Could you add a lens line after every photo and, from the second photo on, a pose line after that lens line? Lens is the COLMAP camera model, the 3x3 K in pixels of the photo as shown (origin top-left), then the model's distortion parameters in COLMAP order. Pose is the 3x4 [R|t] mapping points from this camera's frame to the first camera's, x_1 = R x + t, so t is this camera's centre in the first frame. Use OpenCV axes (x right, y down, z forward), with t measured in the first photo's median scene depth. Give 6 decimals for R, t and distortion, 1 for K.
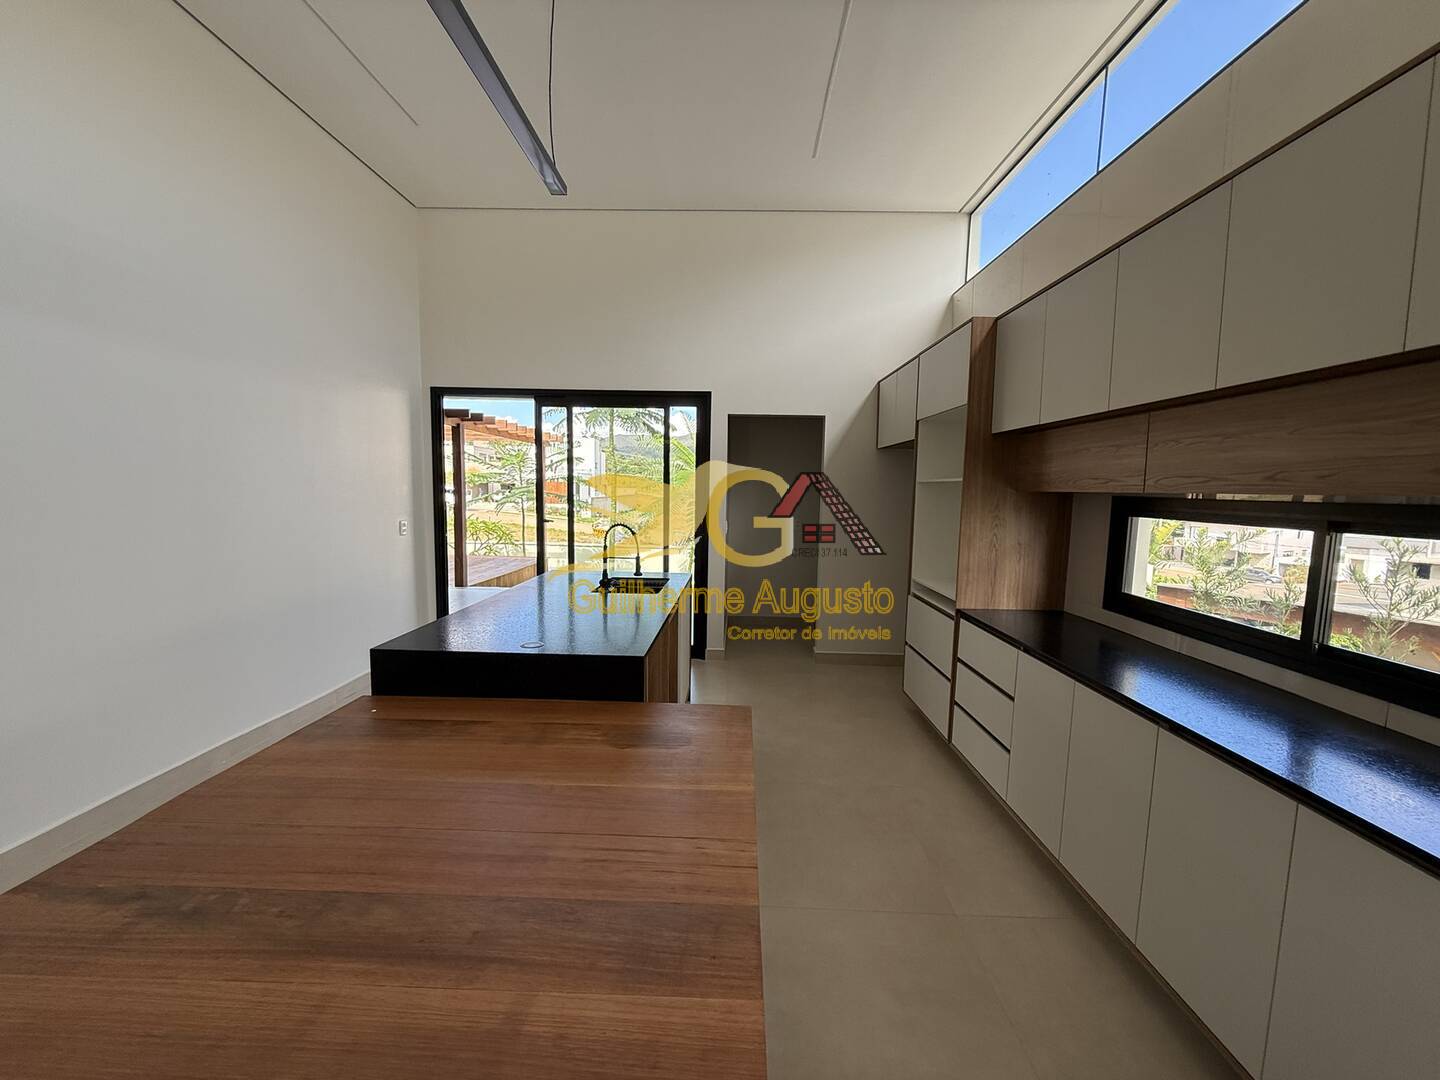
lens RADIAL K [[571.4, 0, 720.0], [0, 571.4, 540.0], [0, 0, 1]] dist [0.000055, -0.000103]
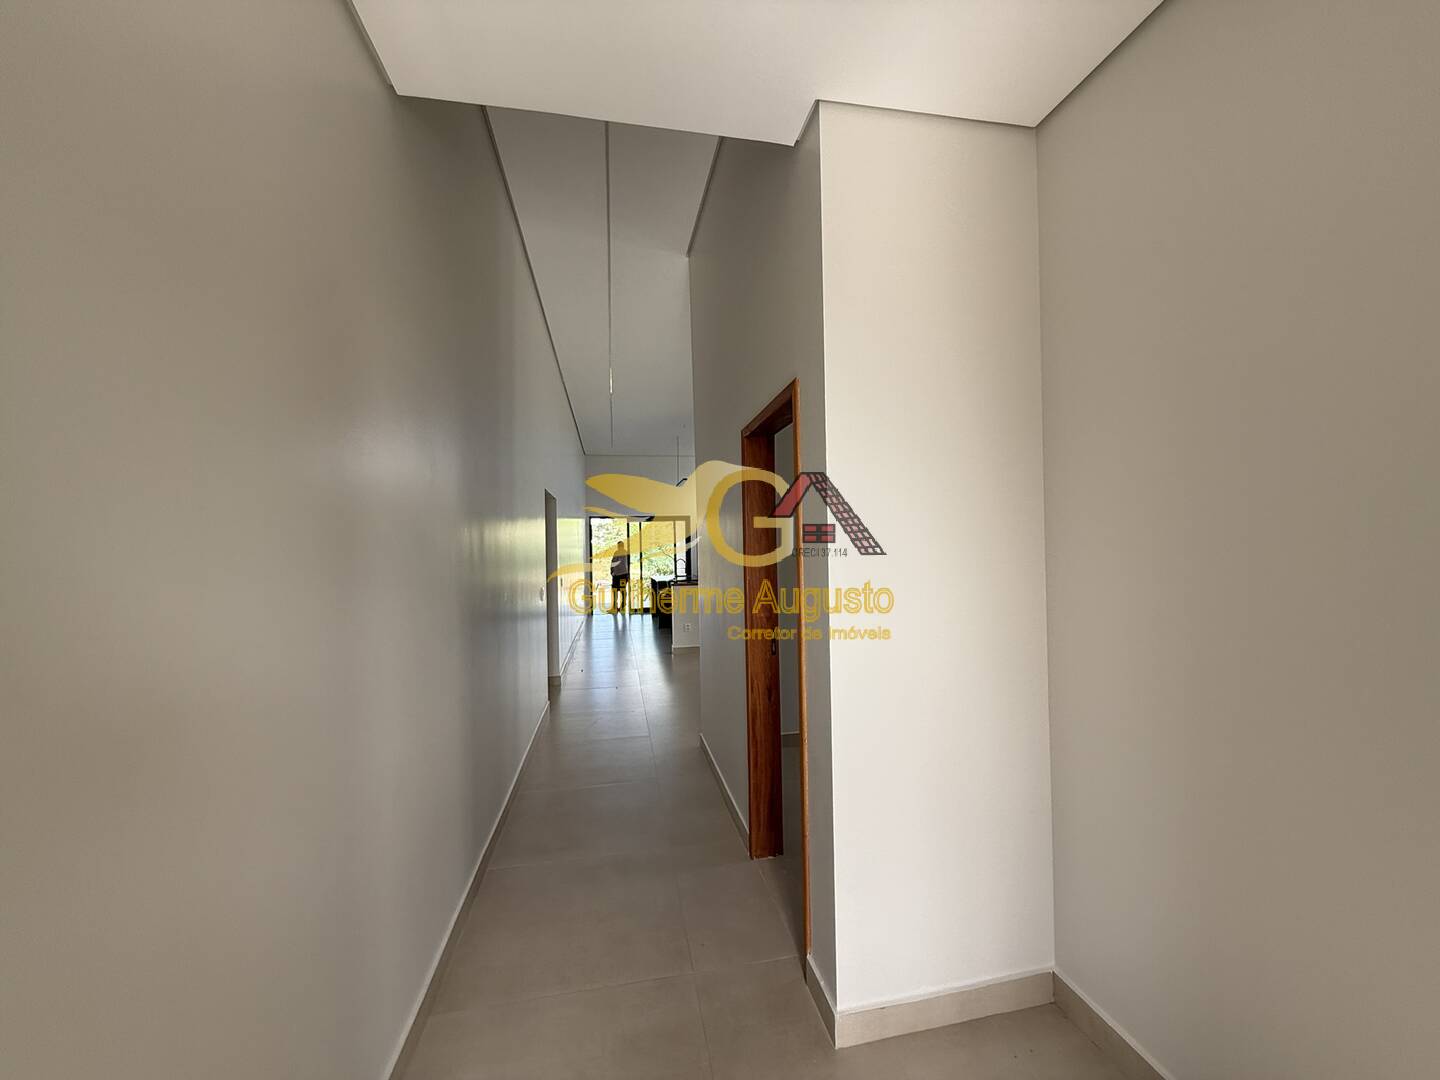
lens RADIAL K [[573.2, 0, 727.8], [0, 573.2, 540.9], [0, 0, 1]] dist [-0.000167, 0.000048]
pose [[0.973034, -0.041313, 0.226931, -0.915502], [0.064959, 0.993090, -0.097739, 0.296689], [-0.221325, 0.109845, 0.968994, -3.372693]]
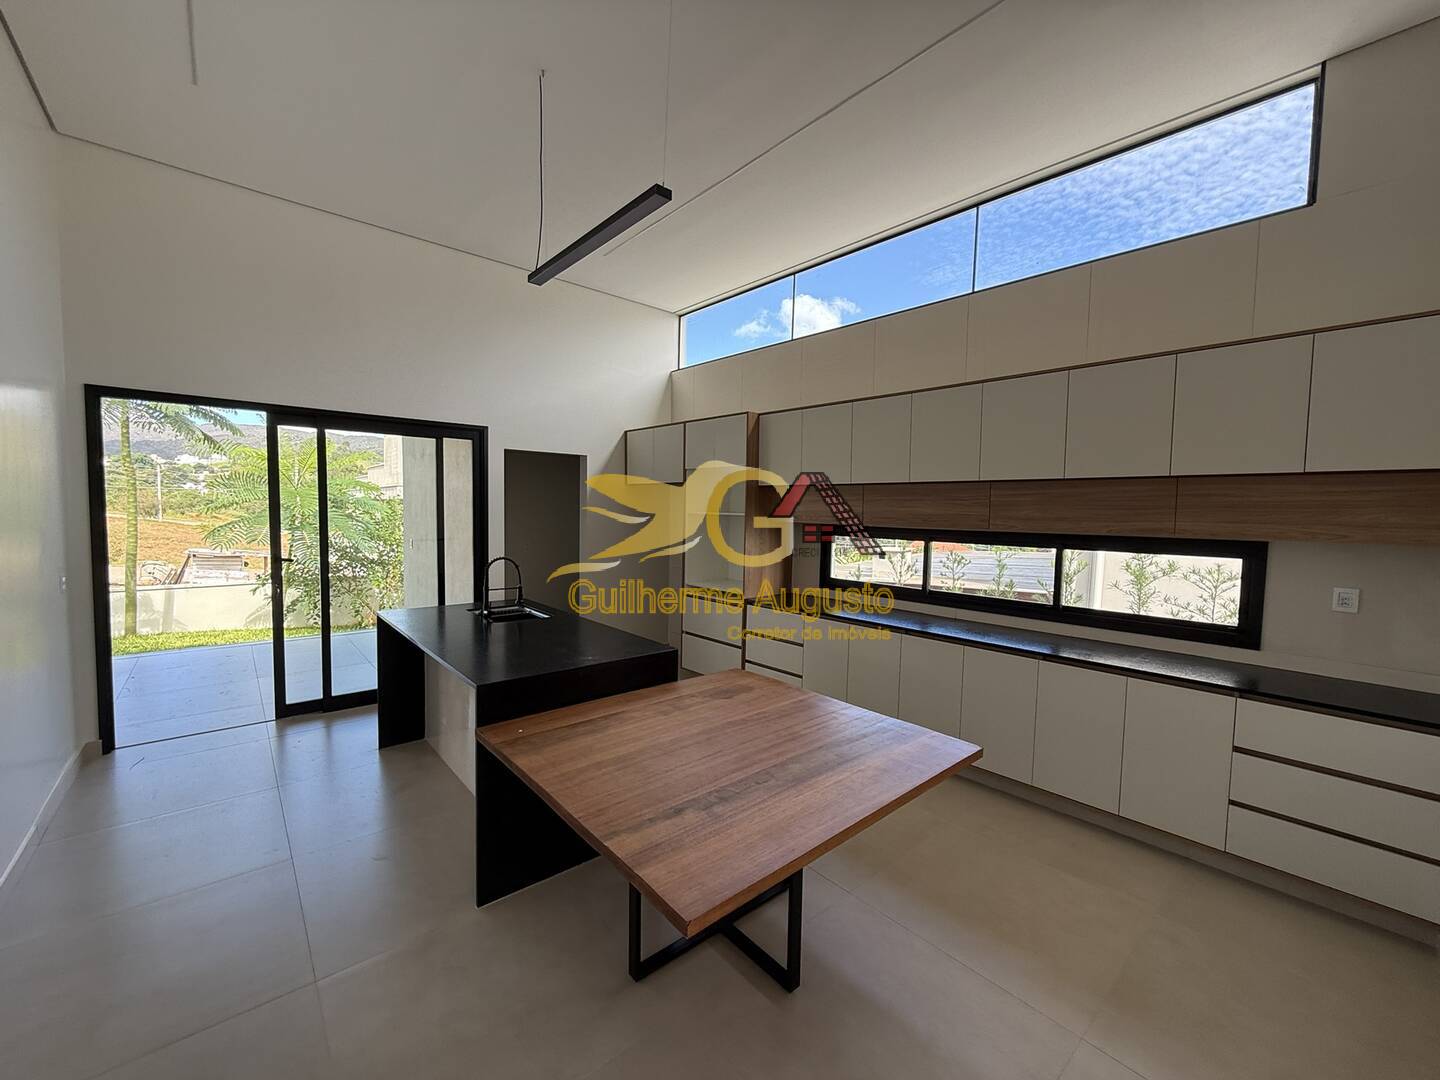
lens RADIAL K [[573.2, 0, 727.8], [0, 573.2, 540.9], [0, 0, 1]] dist [-0.000167, 0.000048]
pose [[0.730207, -0.044955, 0.681746, -0.787634], [0.060363, 0.998176, 0.001166, -0.046687], [-0.680555, 0.040301, 0.731588, -0.114244]]
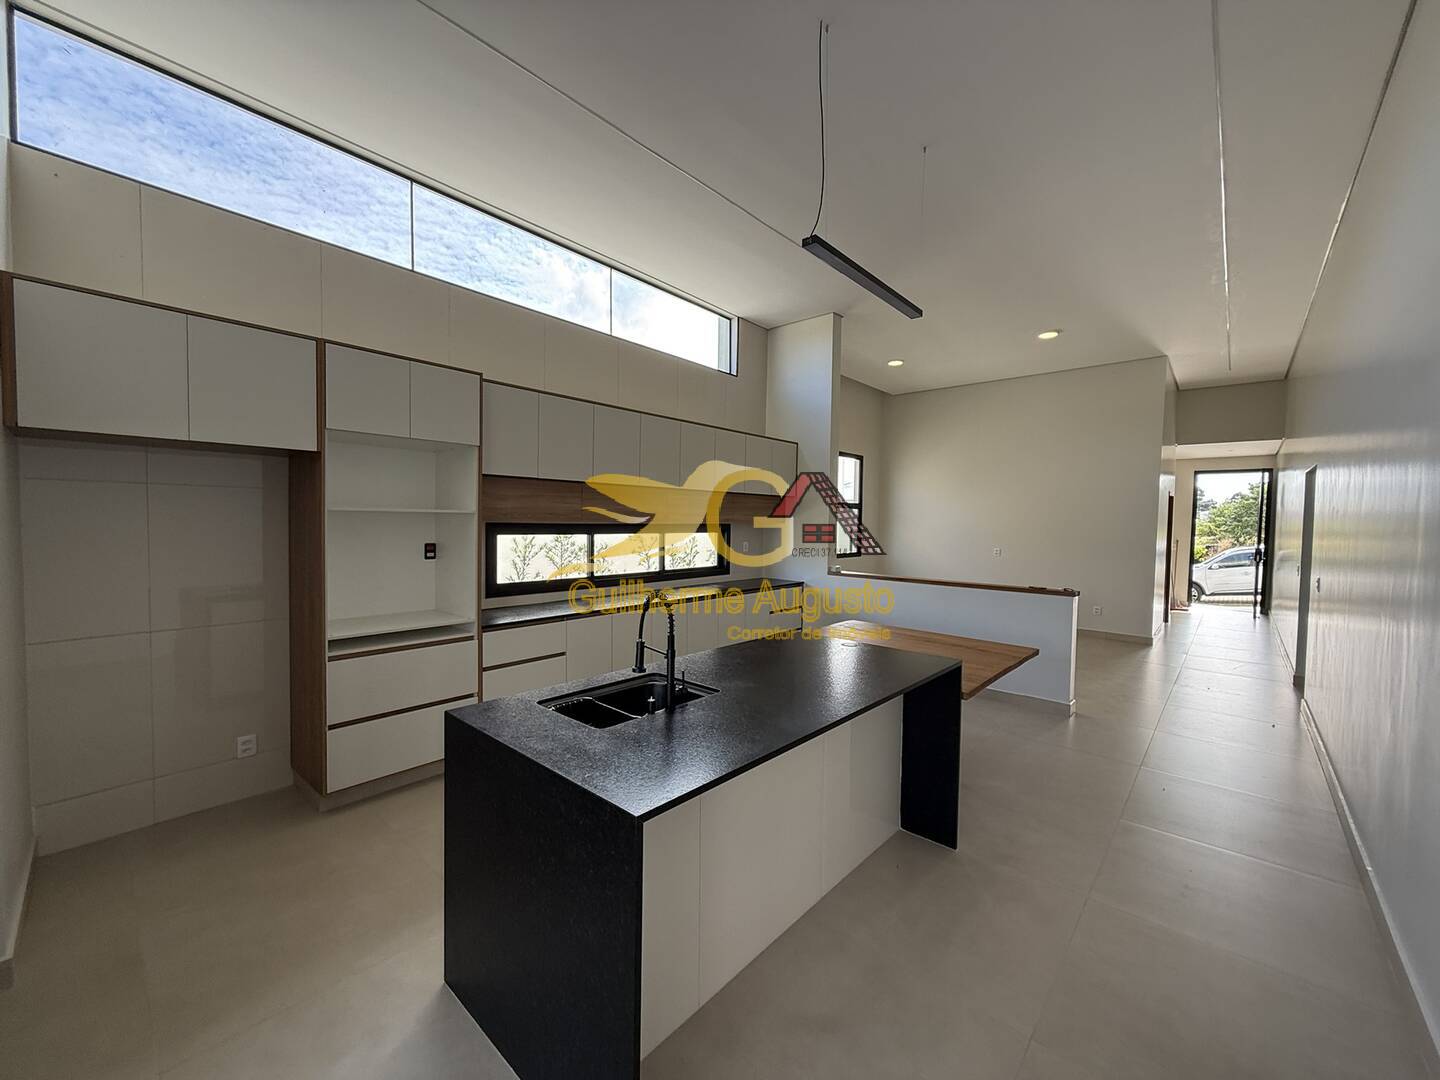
lens RADIAL K [[573.2, 0, 727.8], [0, 573.2, 540.9], [0, 0, 1]] dist [-0.000167, 0.000048]
pose [[-0.767463, -0.055006, 0.638729, -0.799686], [0.030587, 0.992036, 0.122184, -0.202197], [-0.640363, 0.113309, -0.759668, 1.816975]]
